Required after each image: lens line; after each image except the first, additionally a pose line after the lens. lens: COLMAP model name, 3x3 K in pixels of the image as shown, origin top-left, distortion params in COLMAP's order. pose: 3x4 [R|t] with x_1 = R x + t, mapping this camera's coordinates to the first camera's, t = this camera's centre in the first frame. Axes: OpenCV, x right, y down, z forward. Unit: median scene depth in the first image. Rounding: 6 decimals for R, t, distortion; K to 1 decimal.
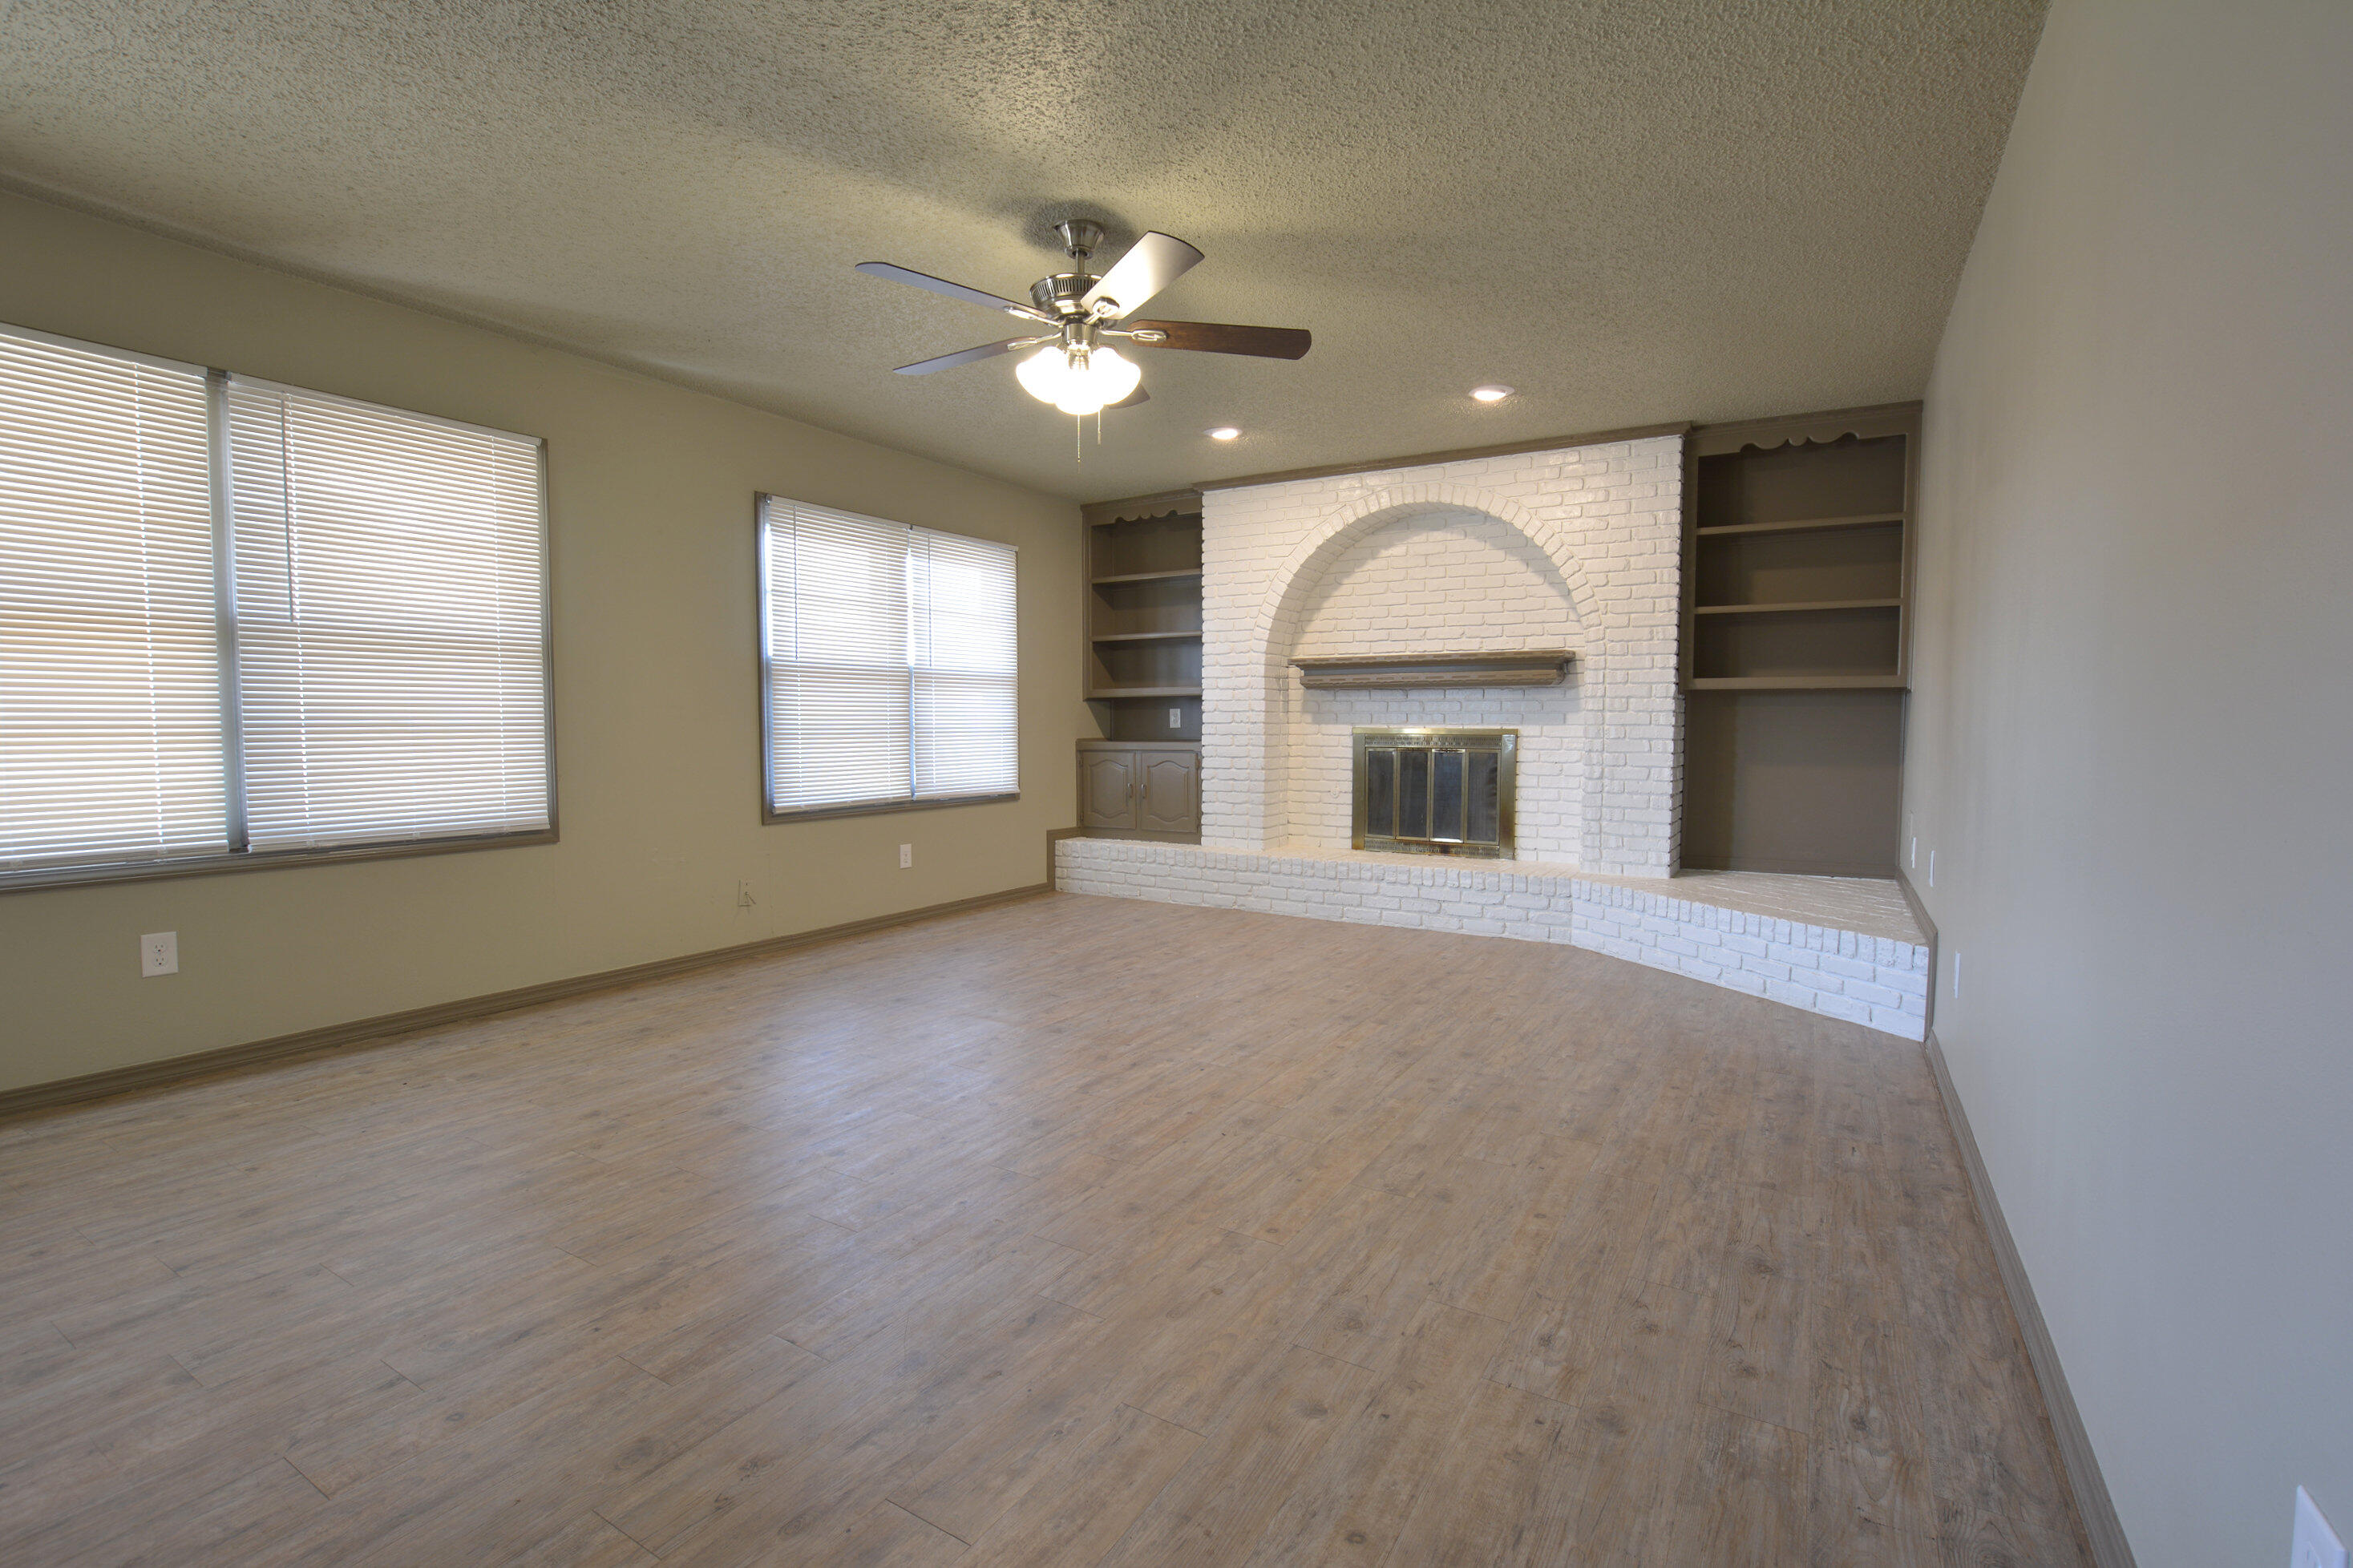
lens RADIAL K [[1036.0, 0, 1187.0], [0, 1036.0, 791.0], [0, 0, 1]] dist [-0.034916, 0.005563]
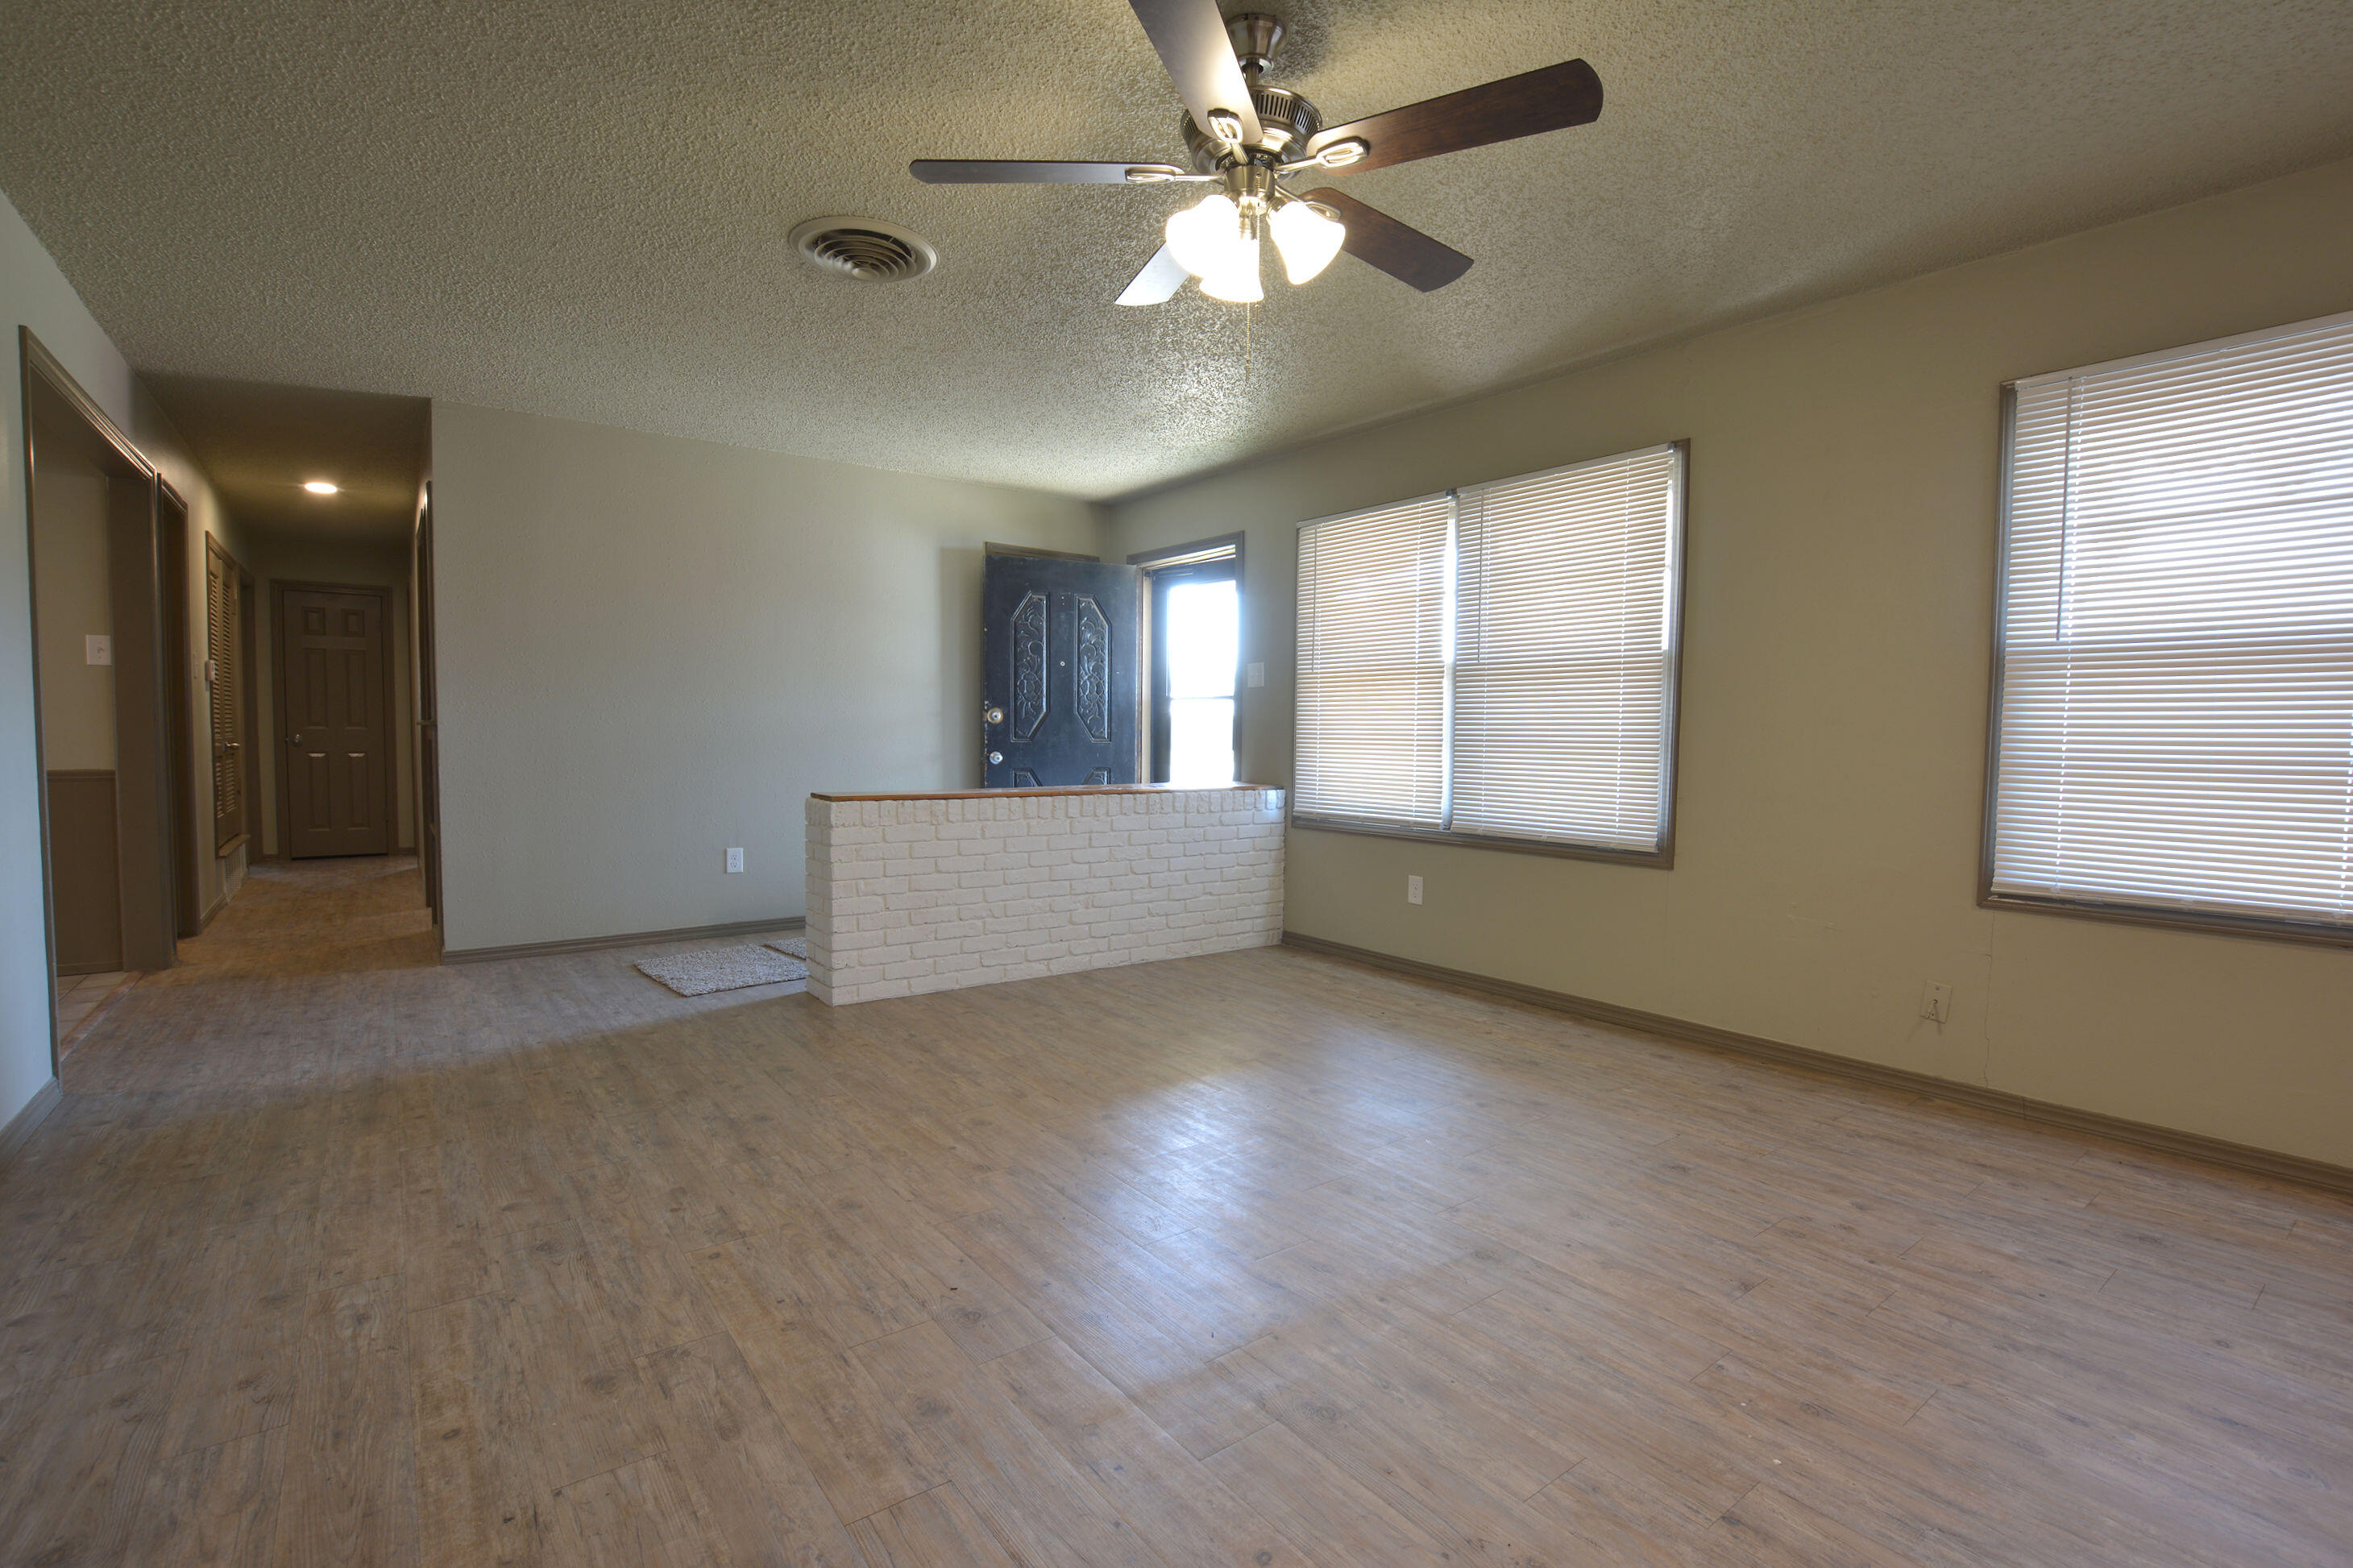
lens RADIAL K [[1096.0, 0, 1215.2], [0, 1096.0, 792.1], [0, 0, 1]] dist [-0.039366, 0.006625]
pose [[-0.360456, 0.043297, -0.931771, 0.449178], [-0.073611, 0.994486, 0.074687, -0.062346], [0.929867, 0.095510, -0.355281, 0.939283]]
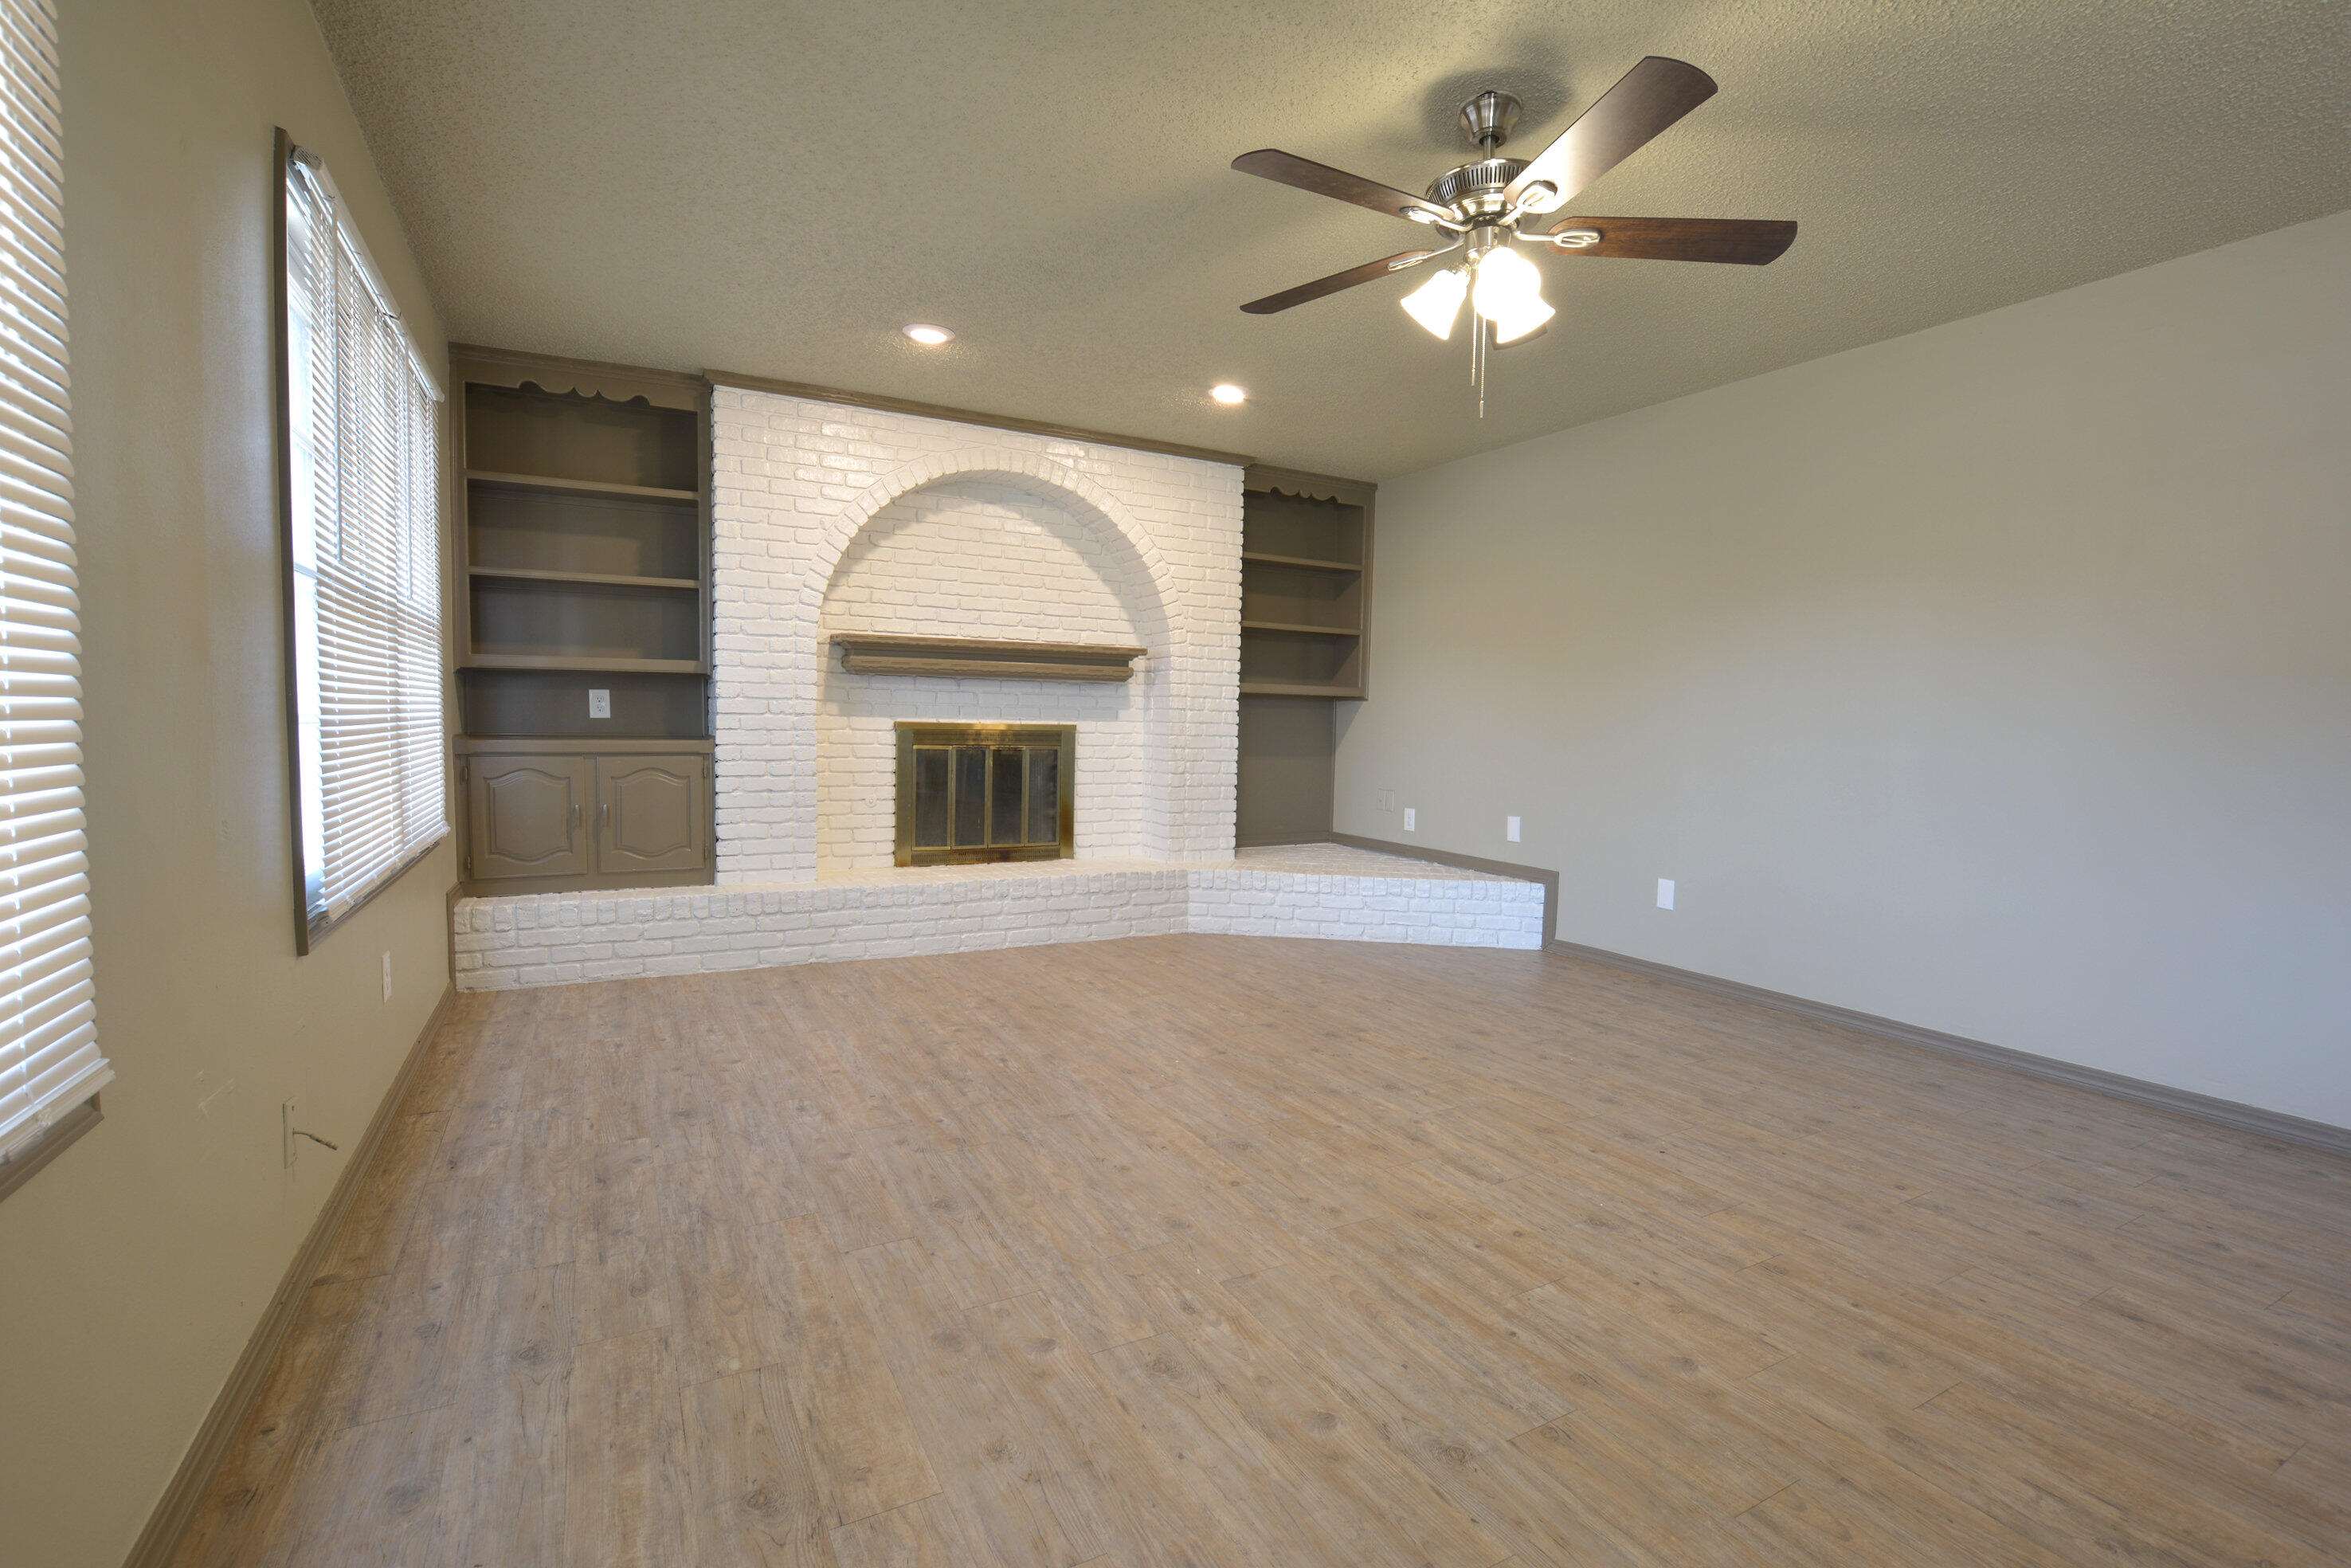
lens RADIAL K [[1035.2, 0, 1186.0], [0, 1035.2, 791.0], [0, 0, 1]] dist [-0.034916, 0.005563]
pose [[0.522201, -0.048920, 0.851418, -0.674953], [0.035416, 0.998736, 0.035663, -0.041782], [-0.852087, 0.011531, 0.523273, 0.578287]]
